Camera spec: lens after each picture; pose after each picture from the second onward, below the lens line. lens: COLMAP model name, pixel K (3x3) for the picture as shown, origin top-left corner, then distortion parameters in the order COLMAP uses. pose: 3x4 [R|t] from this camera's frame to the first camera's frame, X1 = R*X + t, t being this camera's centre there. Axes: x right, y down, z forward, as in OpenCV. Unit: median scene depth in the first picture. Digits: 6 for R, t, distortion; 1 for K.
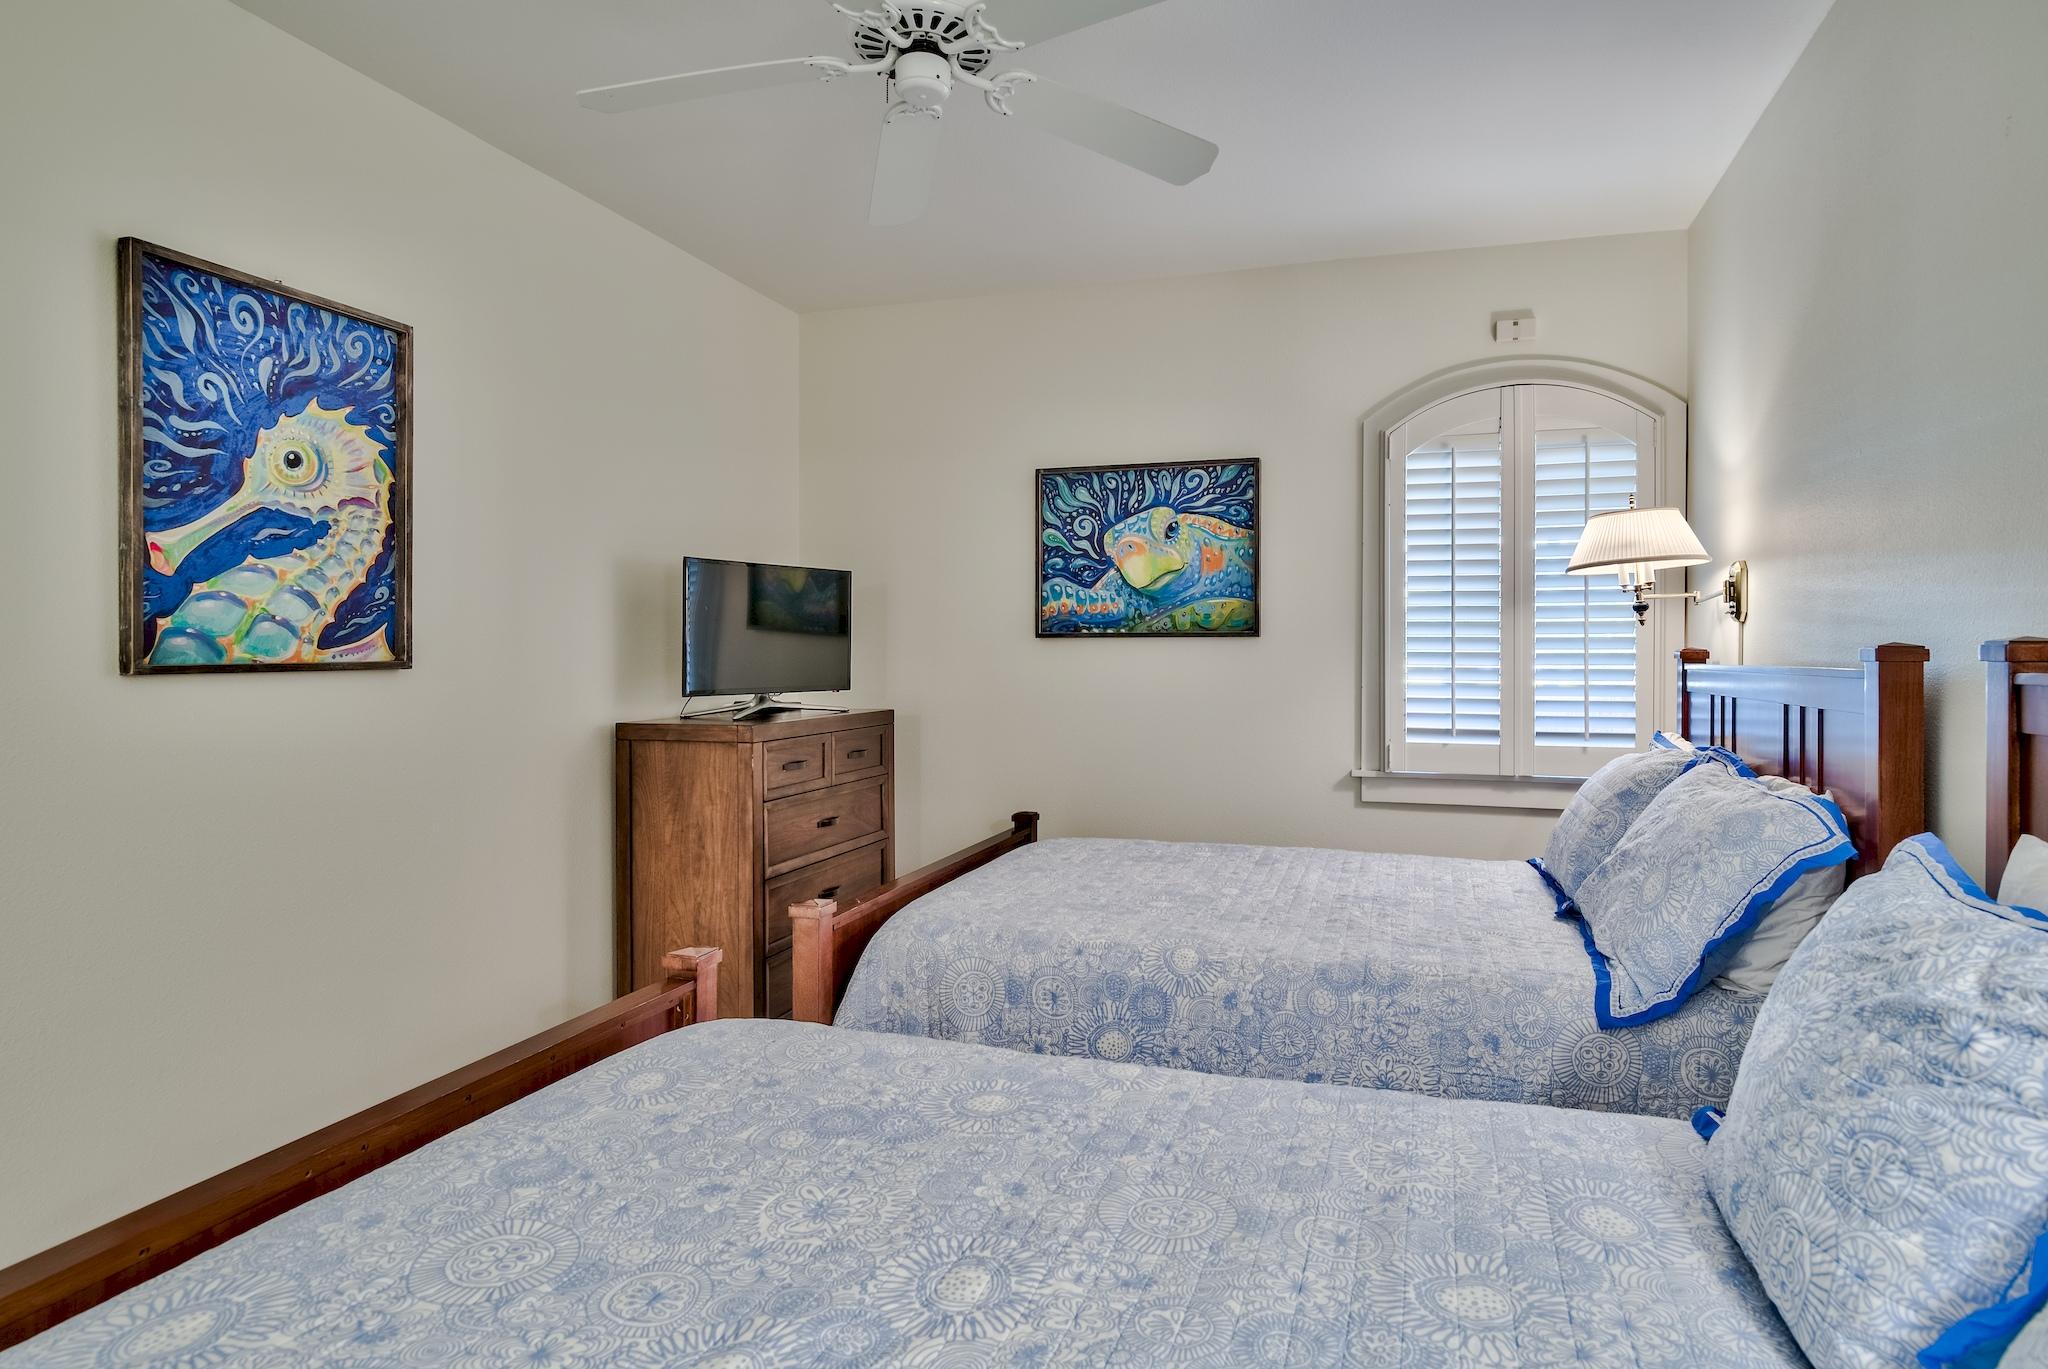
lens RADIAL K [[1138.6, 0, 1023.2], [0, 1138.6, 660.1], [0, 0, 1]] dist [0.014196, -0.000363]
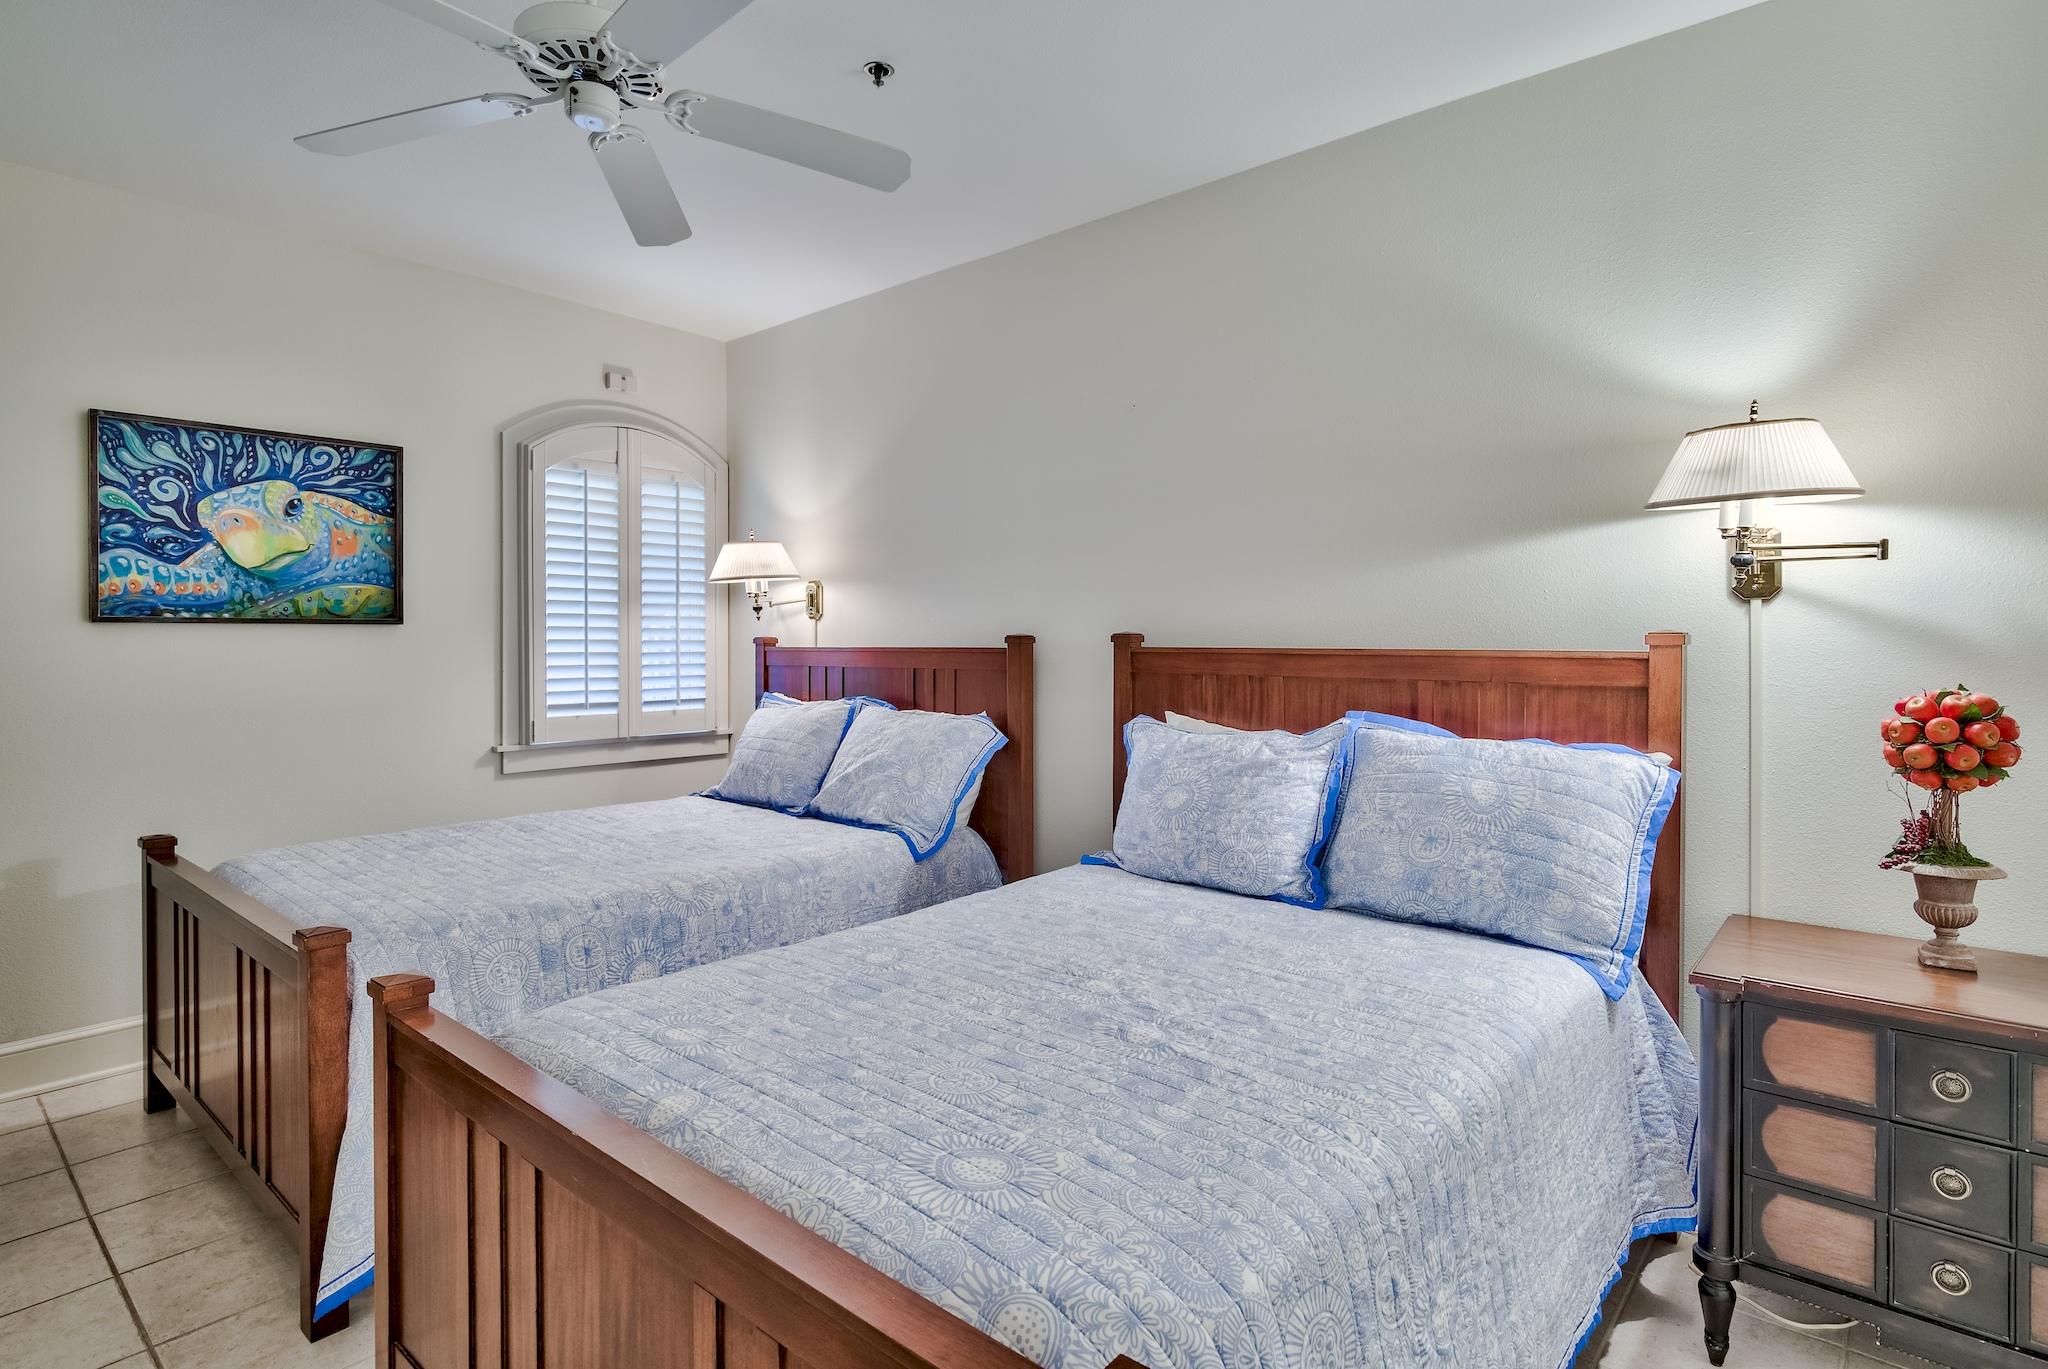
lens RADIAL K [[1067.7, 0, 1029.4], [0, 1067.7, 657.3], [0, 0, 1]] dist [-0.000180, -0.000150]
pose [[0.390765, -0.016767, 0.920338, -0.432349], [0.008811, 0.999856, 0.014475, -0.000201], [-0.920449, 0.002453, 0.390856, 0.115171]]
